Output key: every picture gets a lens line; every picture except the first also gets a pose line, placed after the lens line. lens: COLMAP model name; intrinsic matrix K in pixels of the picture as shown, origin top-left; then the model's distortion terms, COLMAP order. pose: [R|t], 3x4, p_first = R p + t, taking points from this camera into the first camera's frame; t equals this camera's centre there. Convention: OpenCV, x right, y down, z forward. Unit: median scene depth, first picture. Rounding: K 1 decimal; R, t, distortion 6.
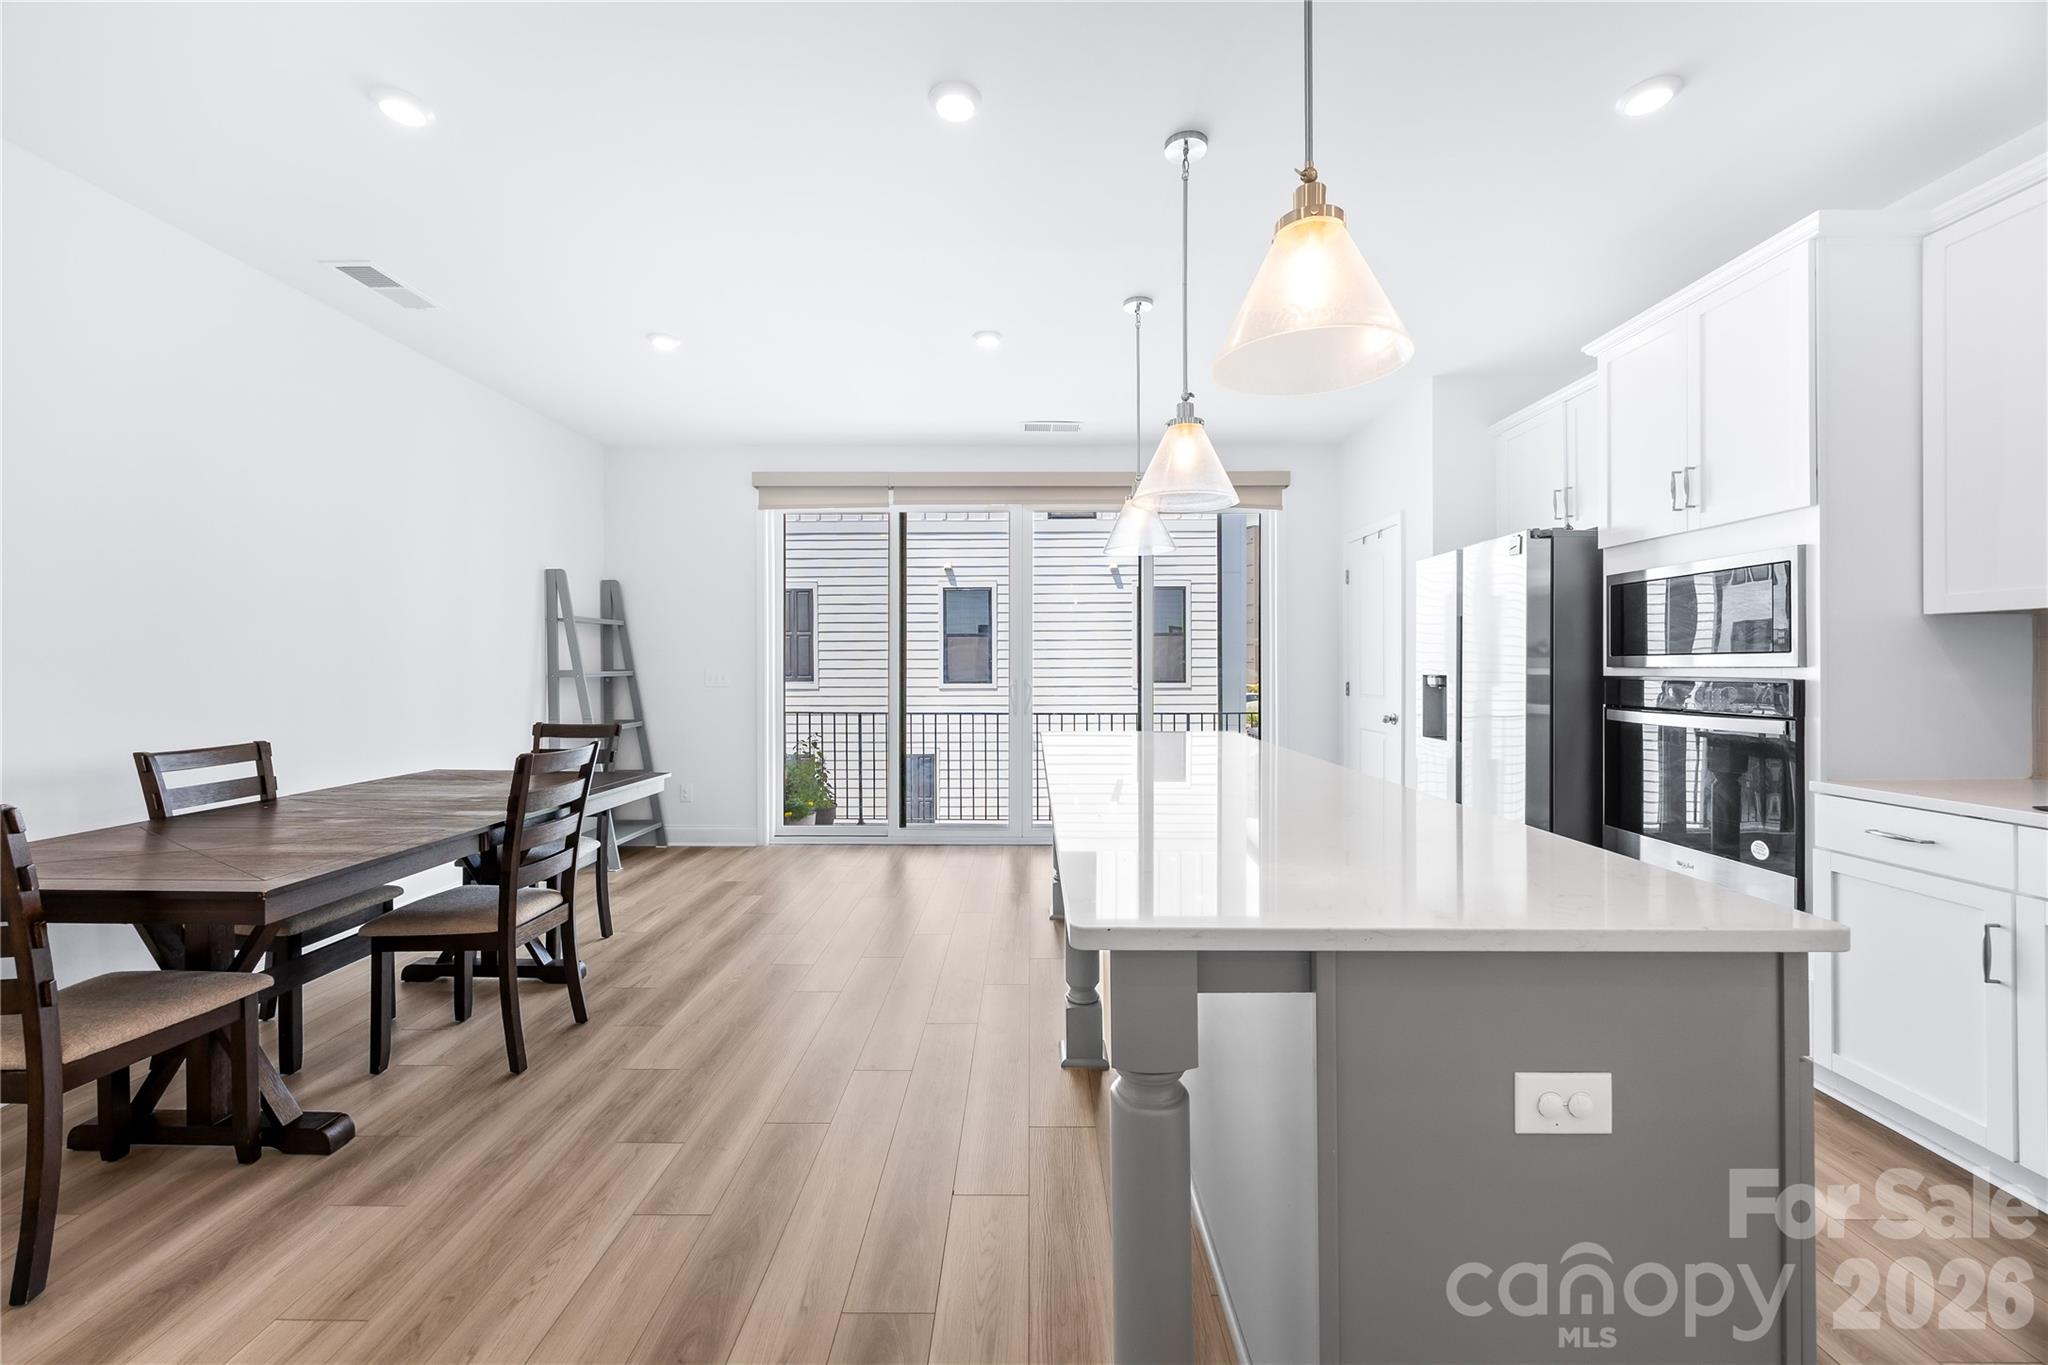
lens RADIAL K [[784.2, 0, 1021.5], [0, 784.2, 667.9], [0, 0, 1]] dist [-0.002015, 0.000071]
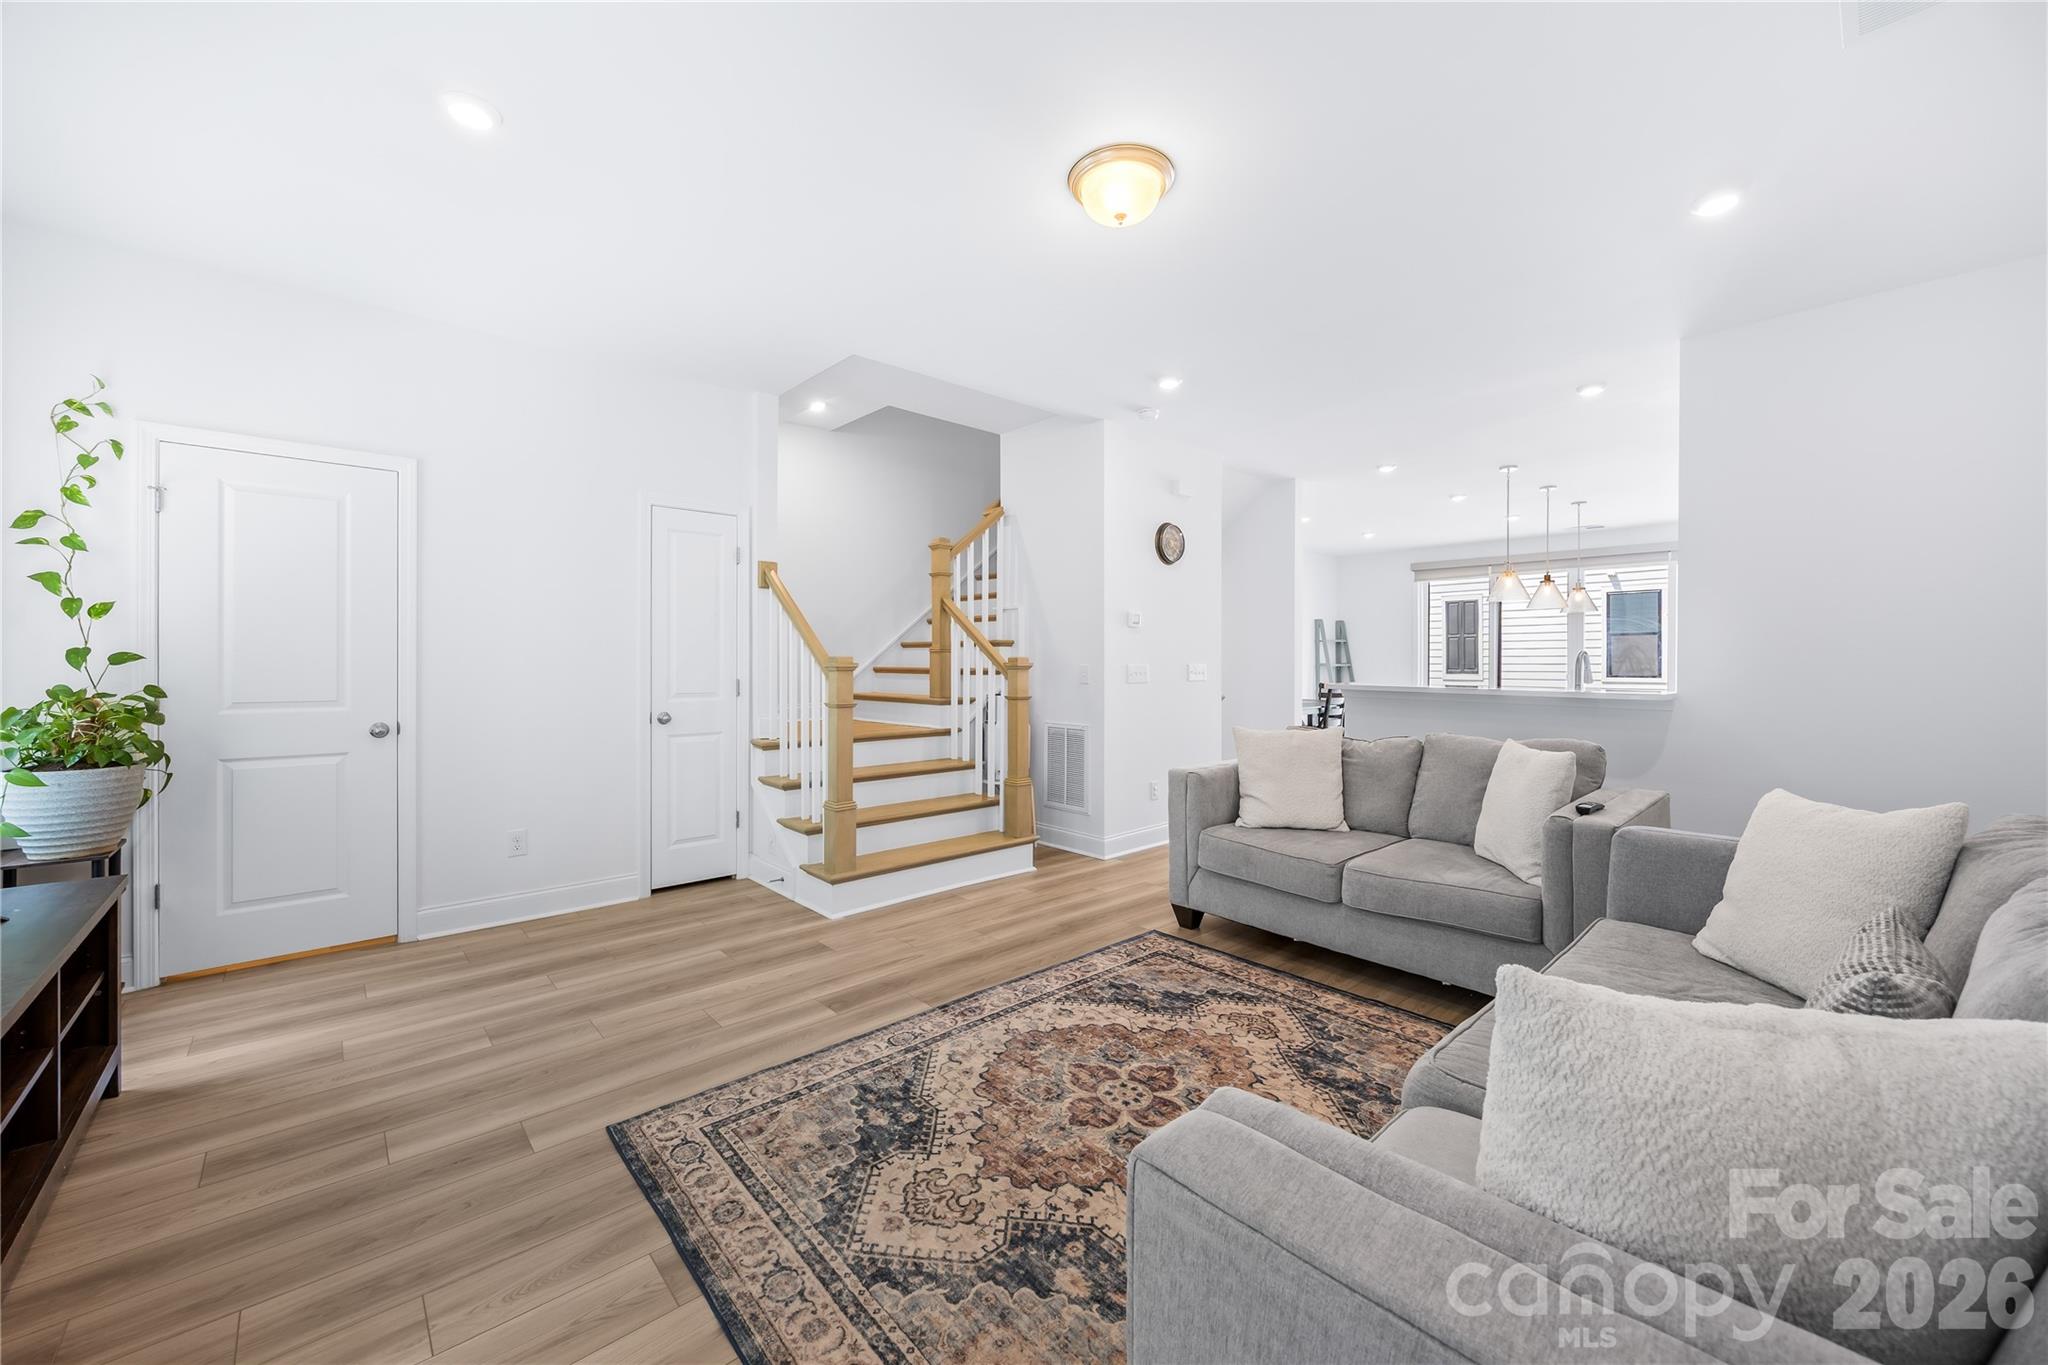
lens RADIAL K [[777.2, 0, 1023.5], [0, 777.2, 674.7], [0, 0, 1]] dist [-0.005108, 0.000011]
pose [[0.678985, 0.014389, -0.734011, 0.667155], [-0.004407, 0.999870, 0.015524, 0.006066], [0.734139, -0.007306, 0.678960, -1.610386]]
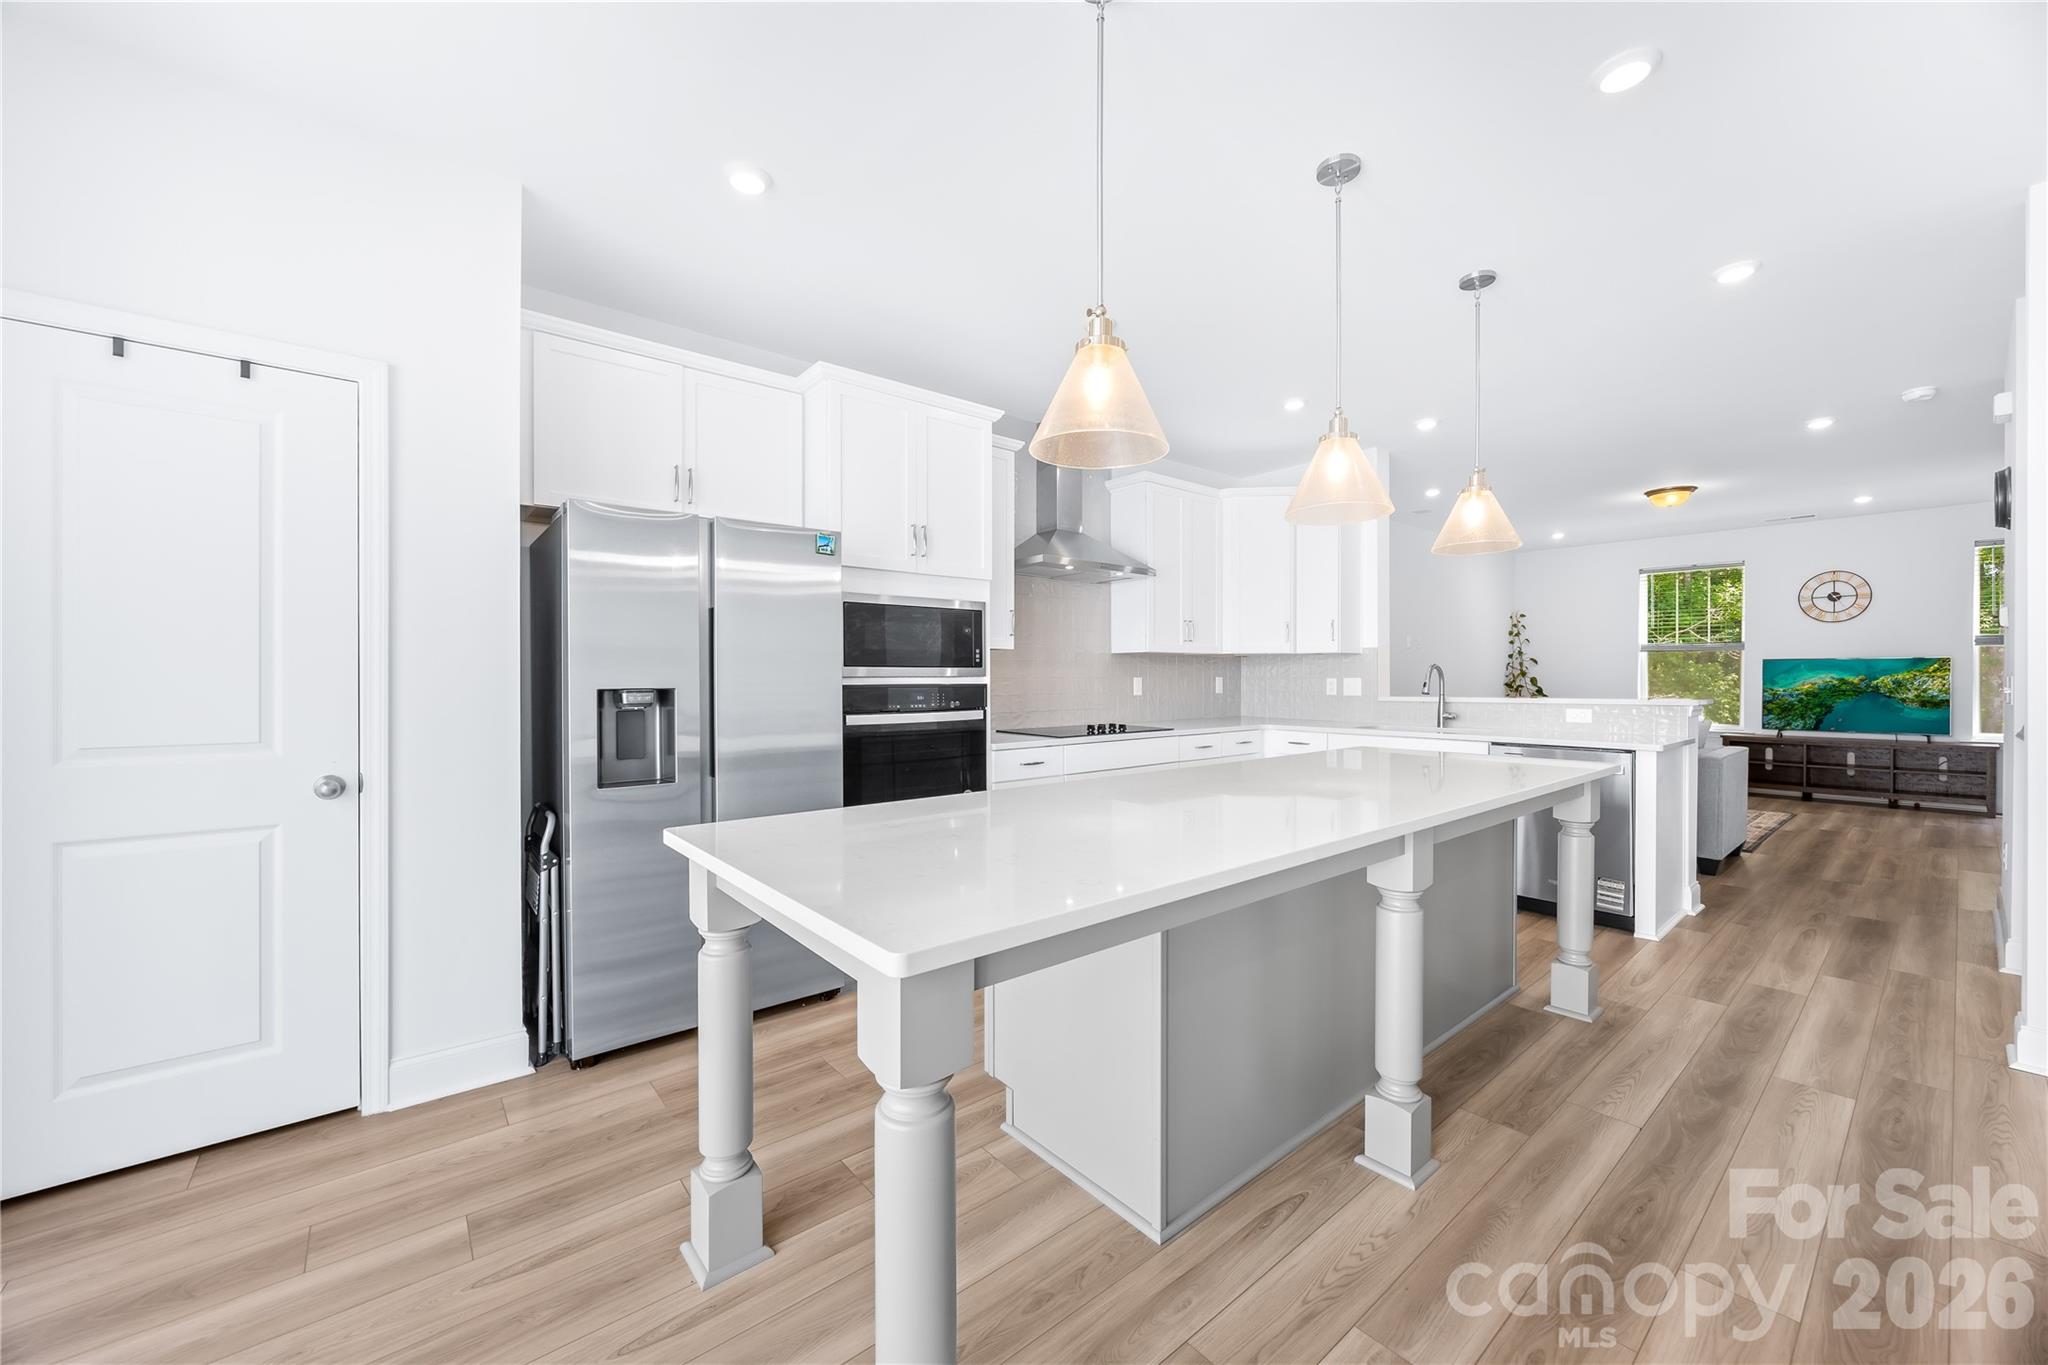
lens RADIAL K [[775.1, 0, 1021.9], [0, 775.1, 680.3], [0, 0, 1]] dist [-0.002328, 0.000356]
pose [[-0.644832, -0.000579, 0.764324, -0.193828], [0.005046, 0.999975, 0.005015, 0.000047], [-0.764308, 0.007091, -0.644813, 1.274415]]
